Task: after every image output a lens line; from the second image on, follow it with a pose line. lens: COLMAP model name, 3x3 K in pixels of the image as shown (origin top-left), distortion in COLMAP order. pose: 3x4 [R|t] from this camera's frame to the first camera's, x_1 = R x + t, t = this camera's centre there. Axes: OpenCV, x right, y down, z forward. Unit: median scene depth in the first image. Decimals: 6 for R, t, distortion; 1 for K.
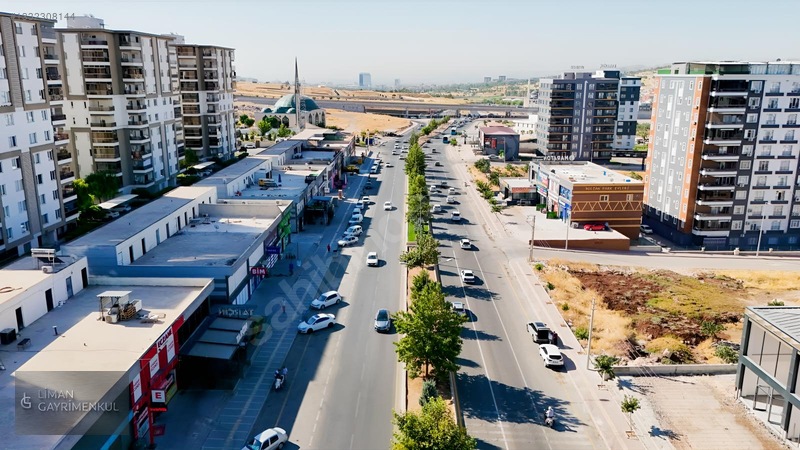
lens RADIAL K [[589.1, 0, 401.6], [0, 589.1, 210.7], [0, 0, 1]] dist [0.082997, -0.084934]
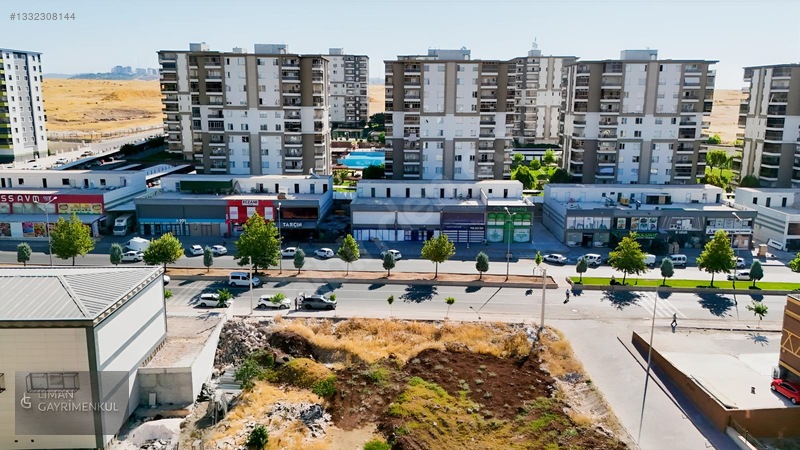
lens RADIAL K [[589.1, 0, 403.5], [0, 589.1, 210.8], [0, 0, 1]] dist [0.082997, -0.084934]
pose [[0.000096, 0.184813, -0.982774, 0.776946], [-0.235640, 0.955104, 0.179586, -0.128256], [0.971840, 0.231563, 0.043641, 0.614607]]
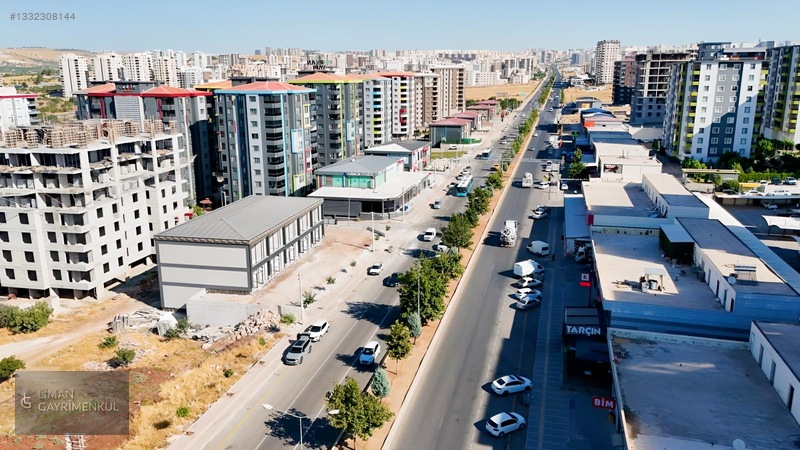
lens RADIAL K [[589.1, 0, 403.5], [0, 589.1, 212.9], [0, 0, 1]] dist [0.082997, -0.084934]
pose [[-0.971190, -0.055182, 0.231830, -0.105206], [0.052872, 0.898680, 0.435407, -0.271252], [-0.232367, 0.435120, -0.869871, 1.017456]]
